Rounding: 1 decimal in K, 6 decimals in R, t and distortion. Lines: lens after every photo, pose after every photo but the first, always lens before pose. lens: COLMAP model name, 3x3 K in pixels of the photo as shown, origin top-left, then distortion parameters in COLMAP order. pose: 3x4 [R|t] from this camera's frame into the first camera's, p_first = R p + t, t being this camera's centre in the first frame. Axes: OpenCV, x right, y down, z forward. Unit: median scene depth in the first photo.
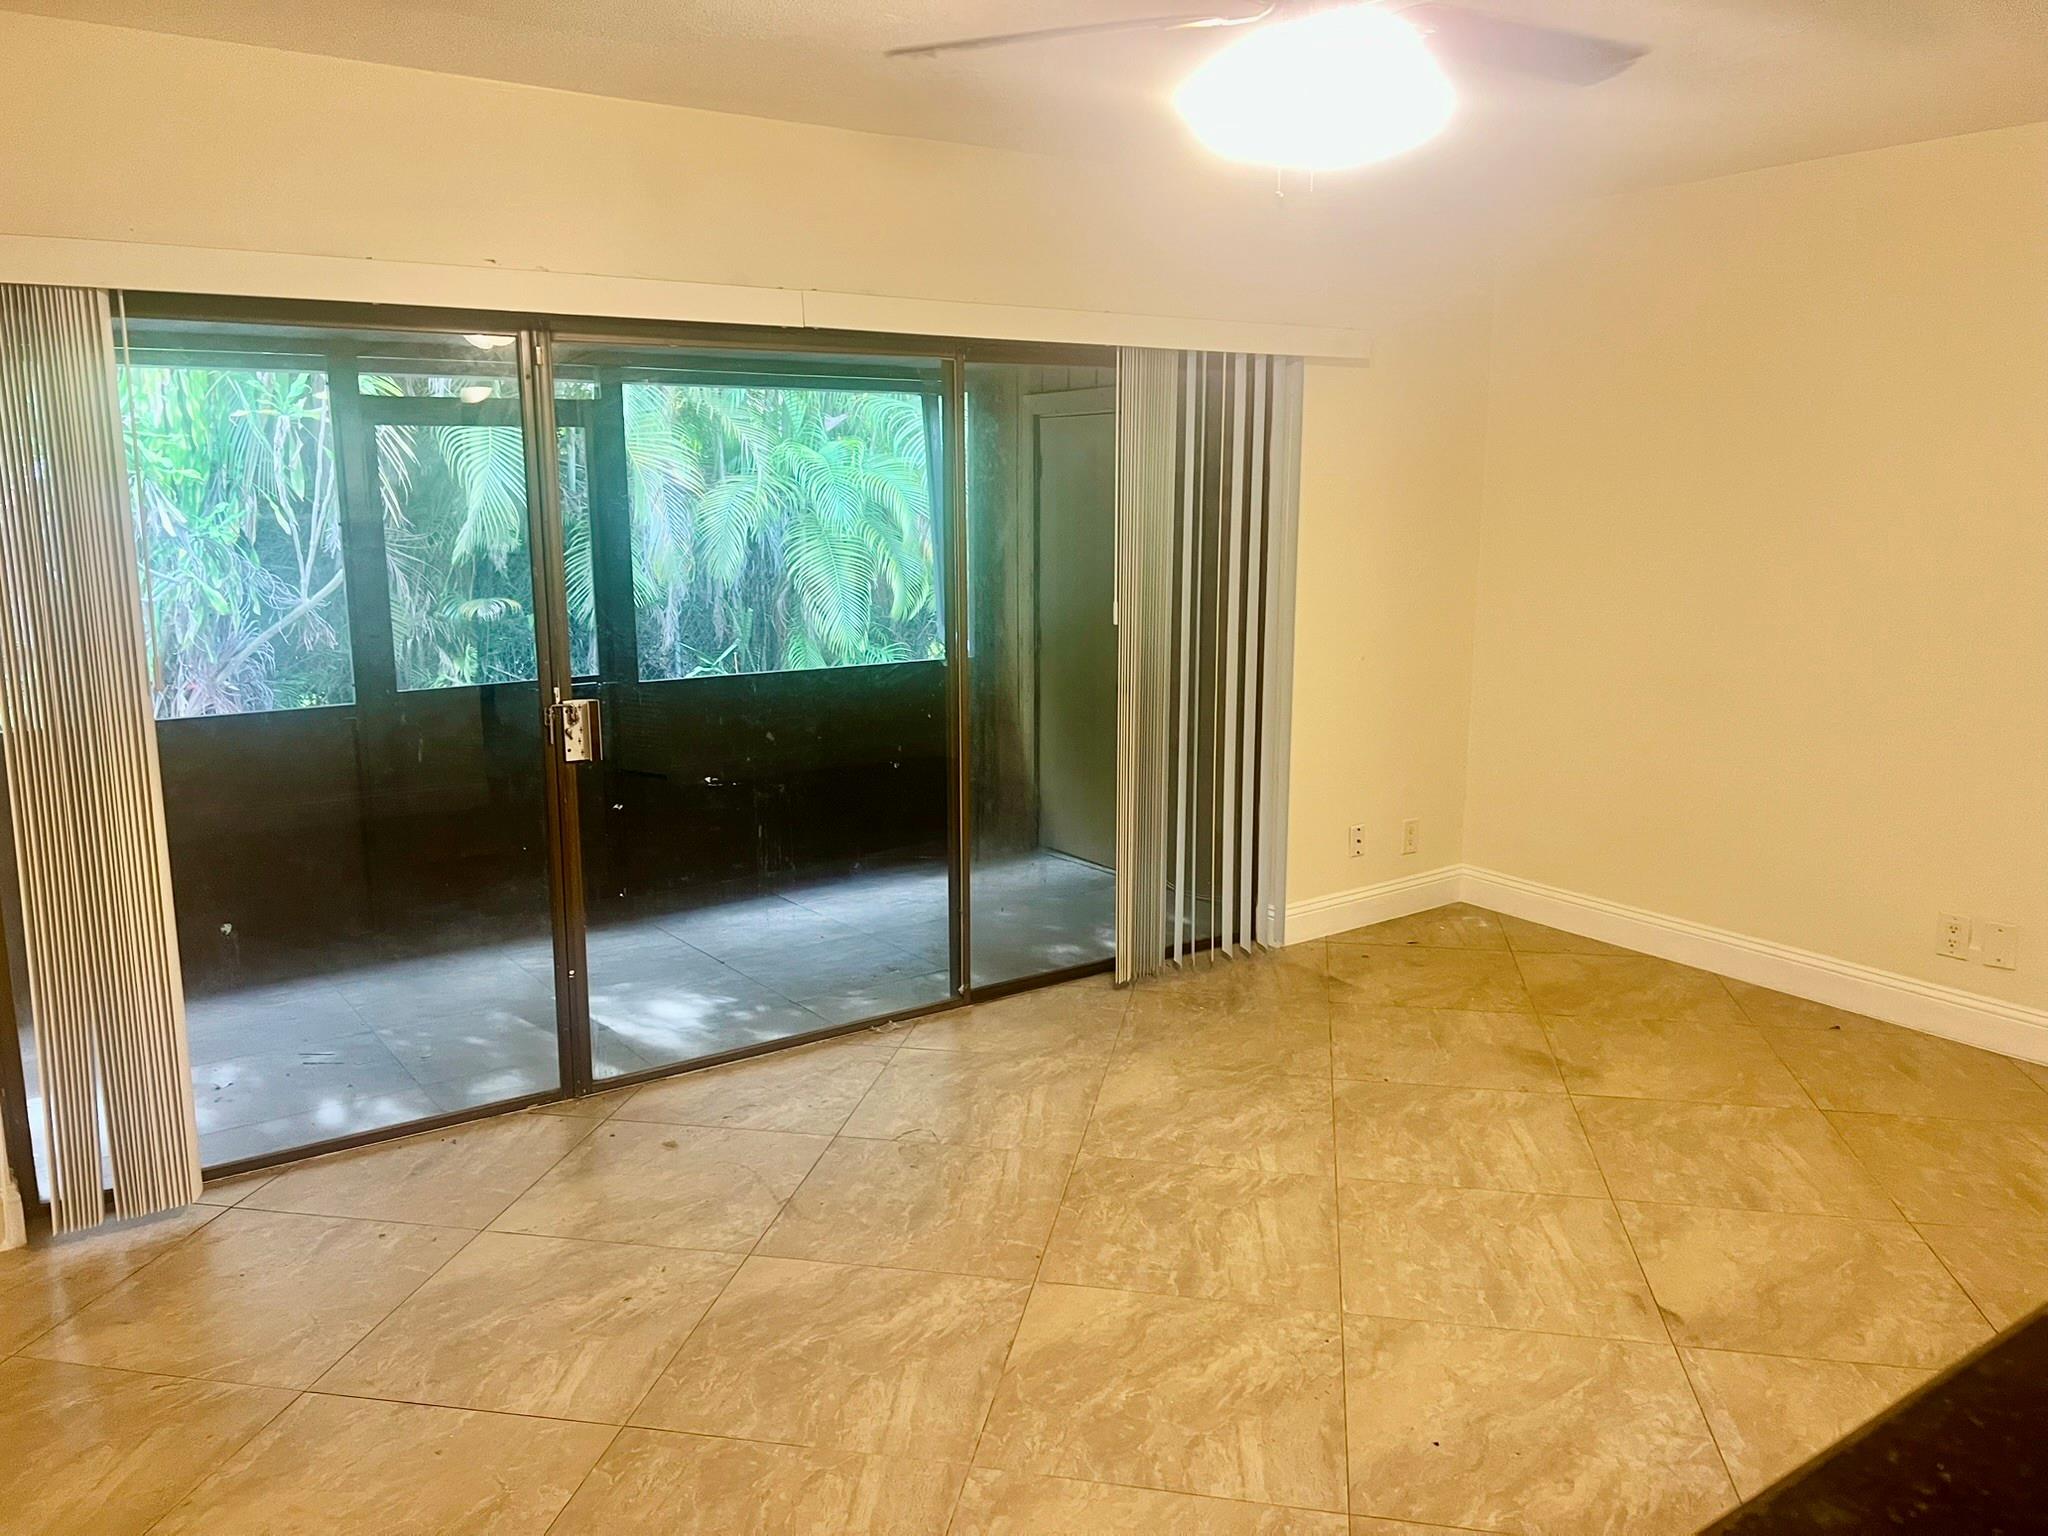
lens RADIAL K [[1534.4, 0, 1022.1], [0, 1534.4, 763.2], [0, 0, 1]] dist [0.027866, -0.013101]
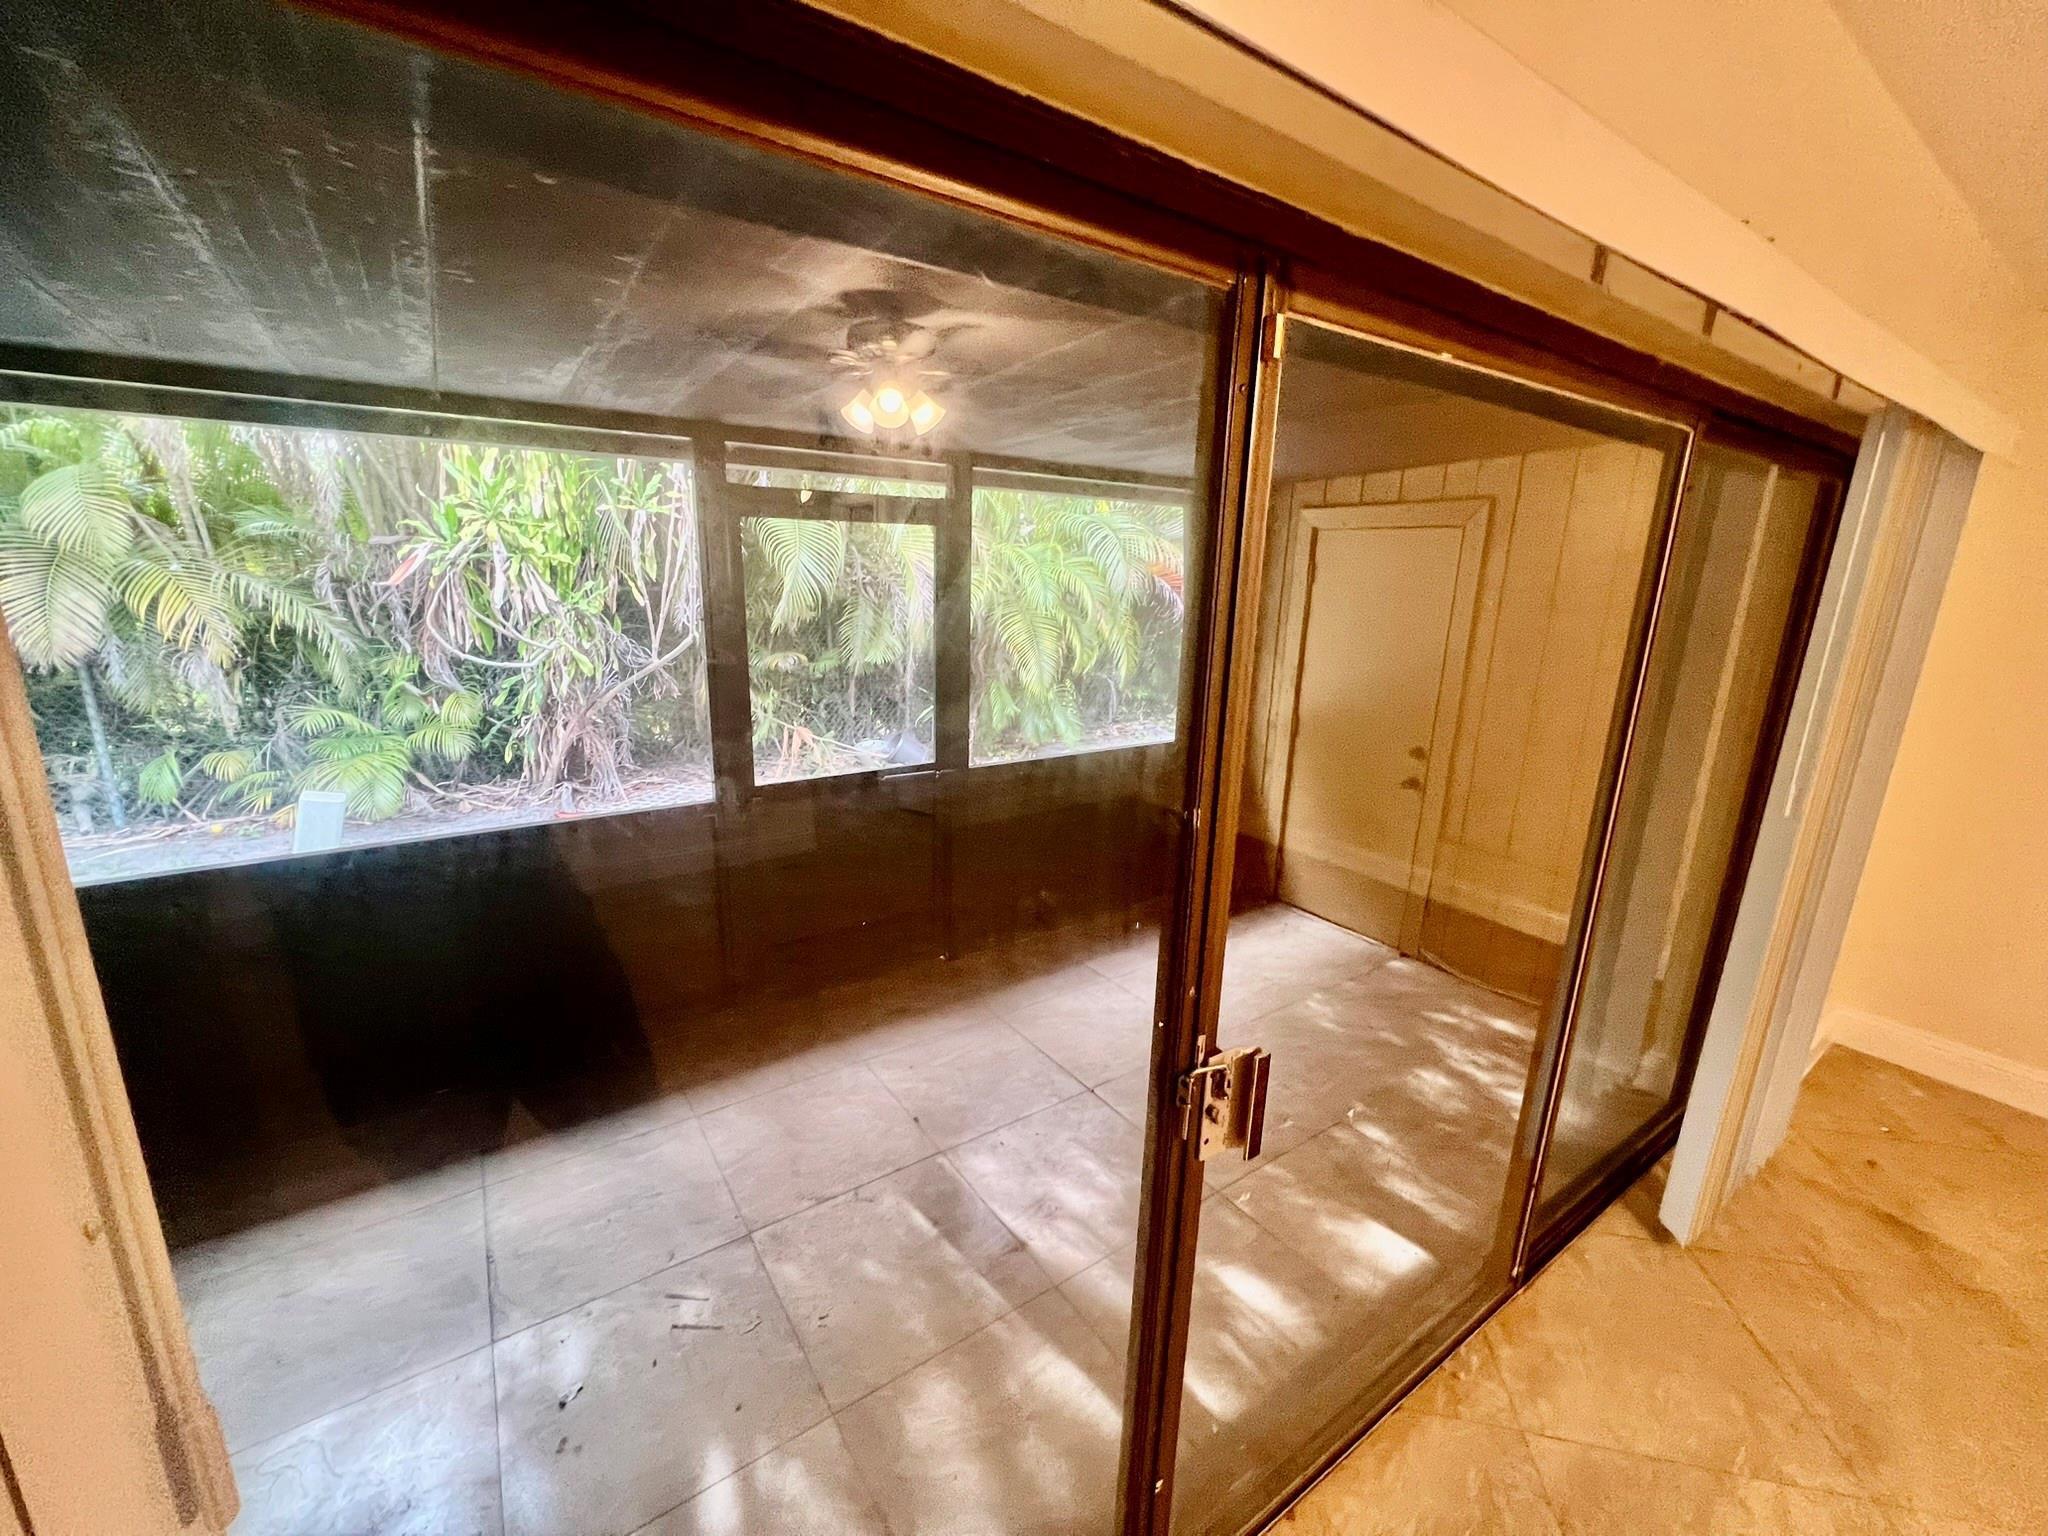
lens RADIAL K [[826.7, 0, 1029.9], [0, 826.7, 764.3], [0, 0, 1]] dist [-0.004033, 0.001856]
pose [[0.999494, 0.031411, 0.005038, -0.283934], [-0.031638, 0.998030, 0.054173, -0.118837], [-0.003327, -0.054305, 0.998519, 0.571160]]
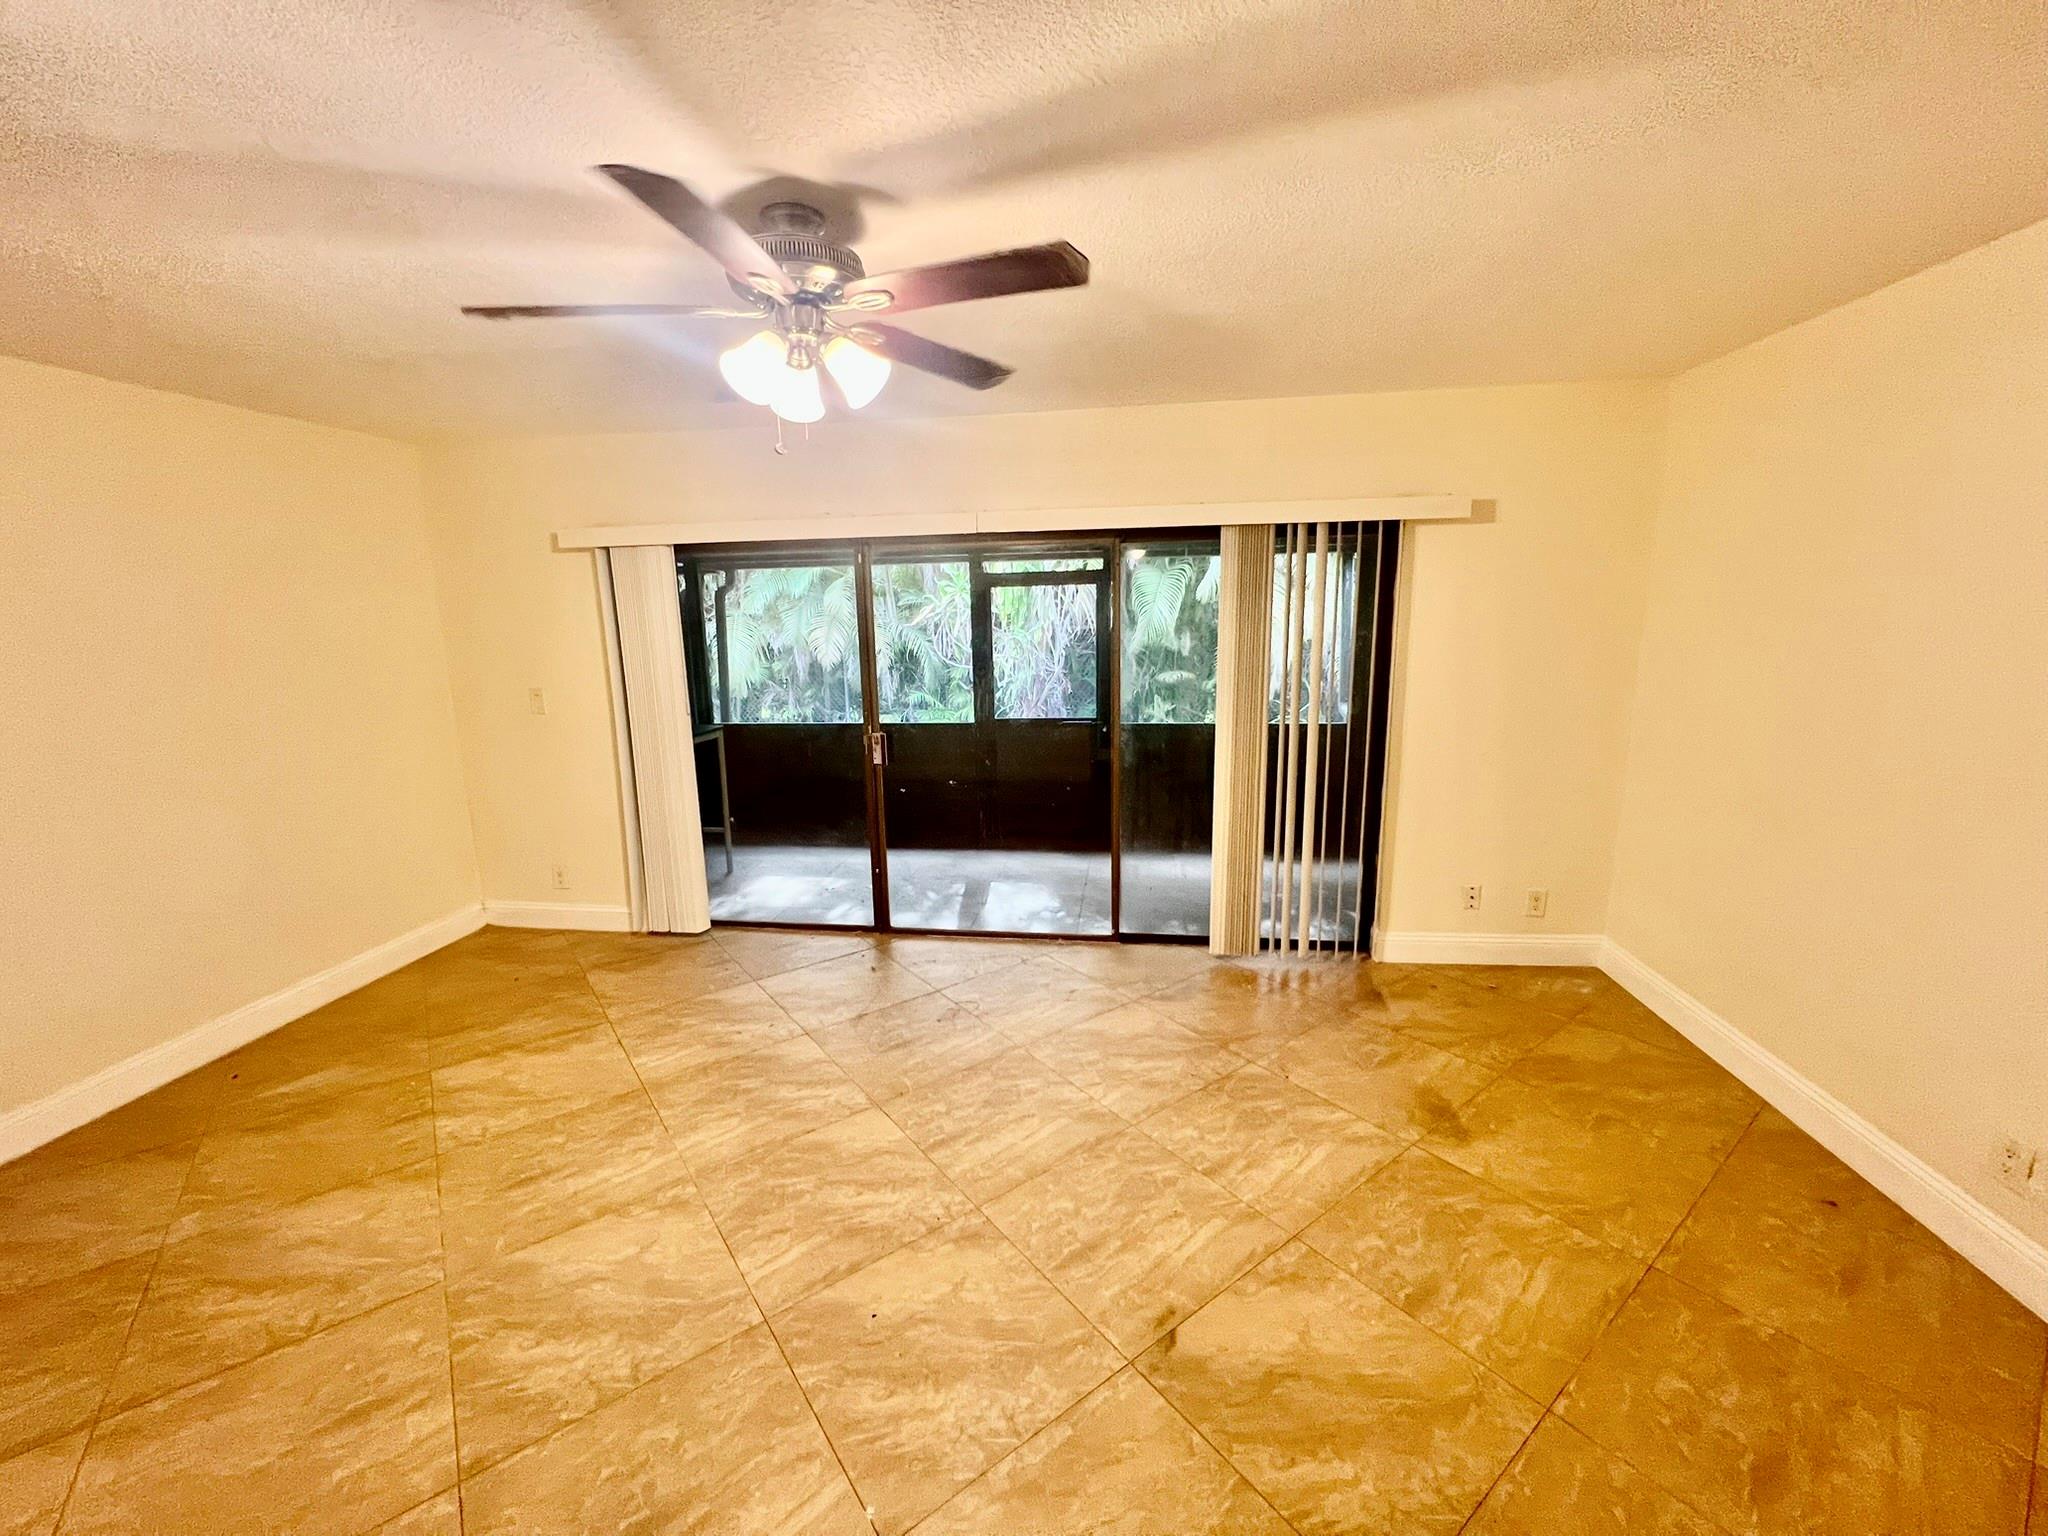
lens RADIAL K [[826.7, 0, 1018.0], [0, 826.7, 755.2], [0, 0, 1]] dist [-0.004033, 0.001856]
pose [[0.735834, 0.107676, -0.668547, 0.428581], [-0.107294, 0.993344, 0.041894, -0.059073], [0.668608, 0.040904, 0.742489, 0.268201]]
